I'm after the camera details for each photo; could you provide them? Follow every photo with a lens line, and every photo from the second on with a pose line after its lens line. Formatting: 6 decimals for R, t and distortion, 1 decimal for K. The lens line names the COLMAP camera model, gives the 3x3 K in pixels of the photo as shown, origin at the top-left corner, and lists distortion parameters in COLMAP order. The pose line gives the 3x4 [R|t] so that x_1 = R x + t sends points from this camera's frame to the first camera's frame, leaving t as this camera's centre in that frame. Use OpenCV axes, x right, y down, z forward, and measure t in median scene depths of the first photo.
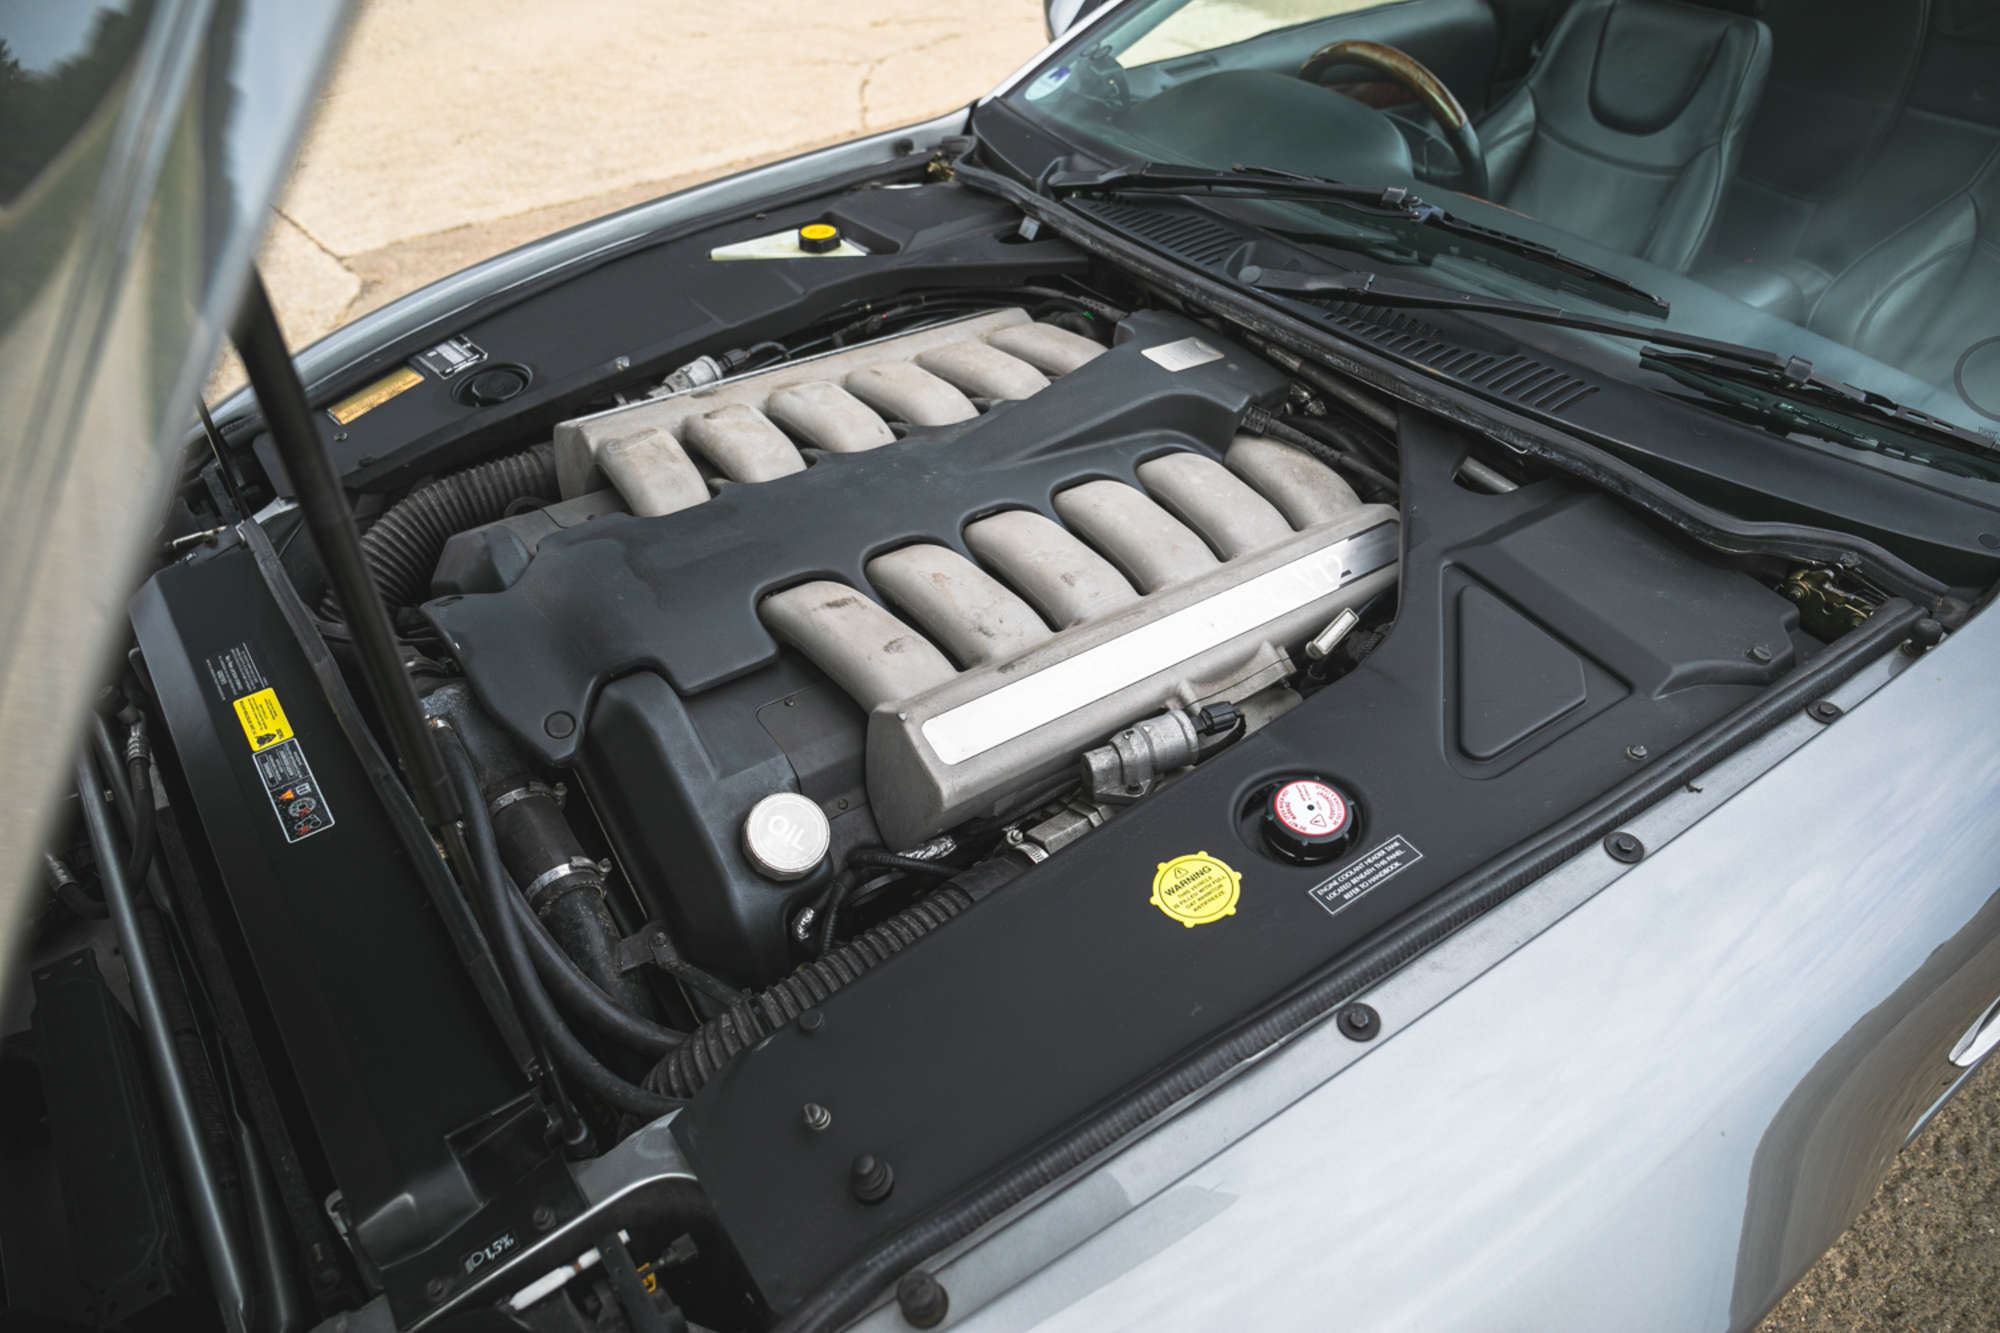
lens RADIAL K [[1435.6, 0, 1000.0], [0, 1435.6, 666.5], [0, 0, 1]] dist [-0.093800, 0.096996]
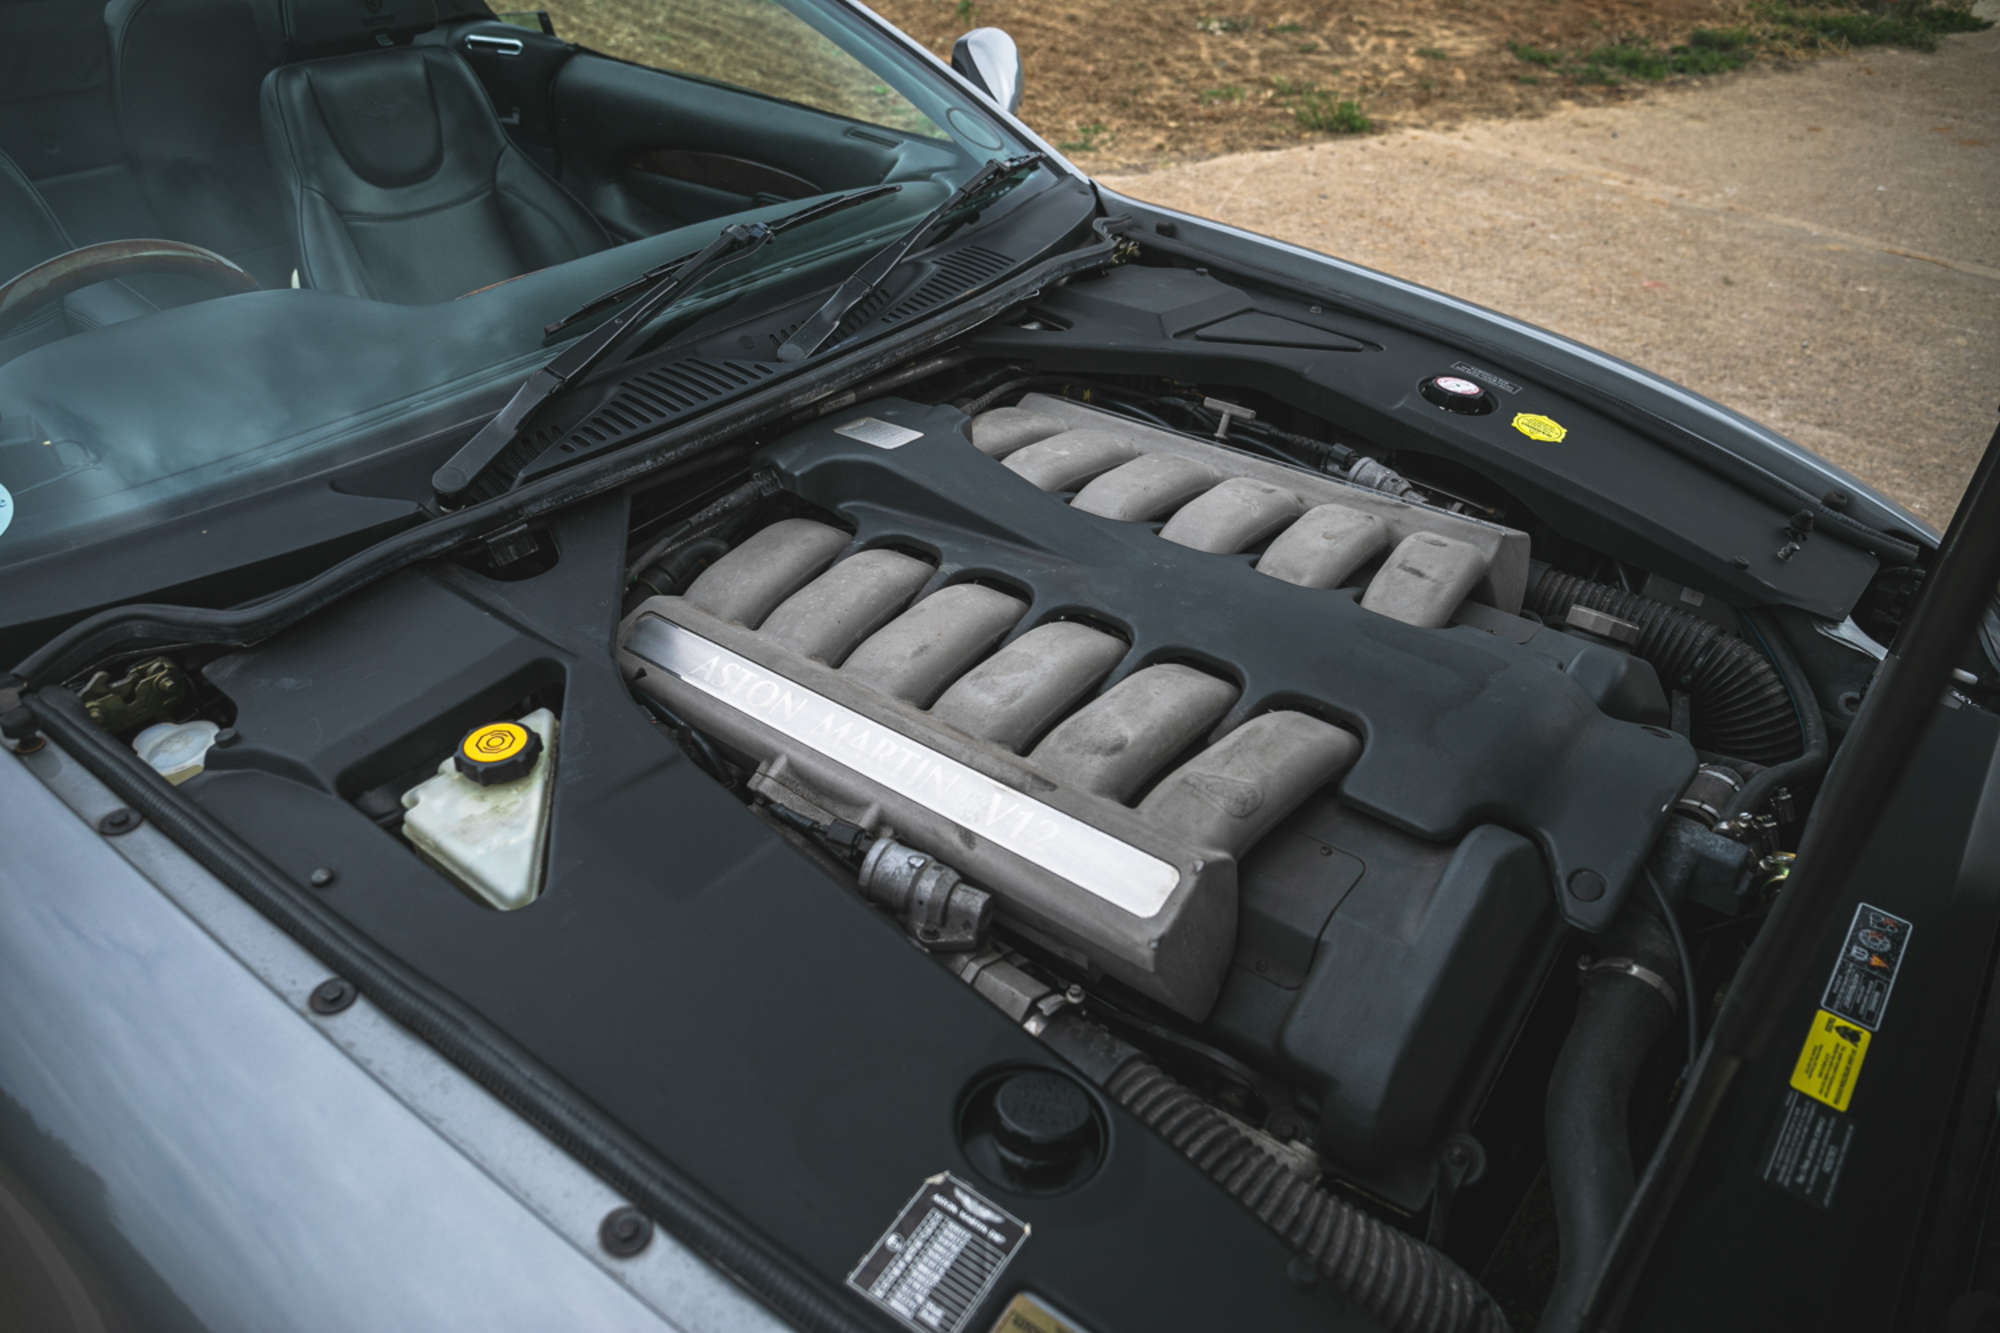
lens RADIAL K [[1435.6, 0, 1000.0], [0, 1435.6, 666.5], [0, 0, 1]] dist [-0.093800, 0.096996]
pose [[-0.290929, -0.538084, 0.791092, -0.884045], [0.561485, 0.573466, 0.596549, -0.795589], [-0.774658, 0.617739, 0.135289, 1.121104]]
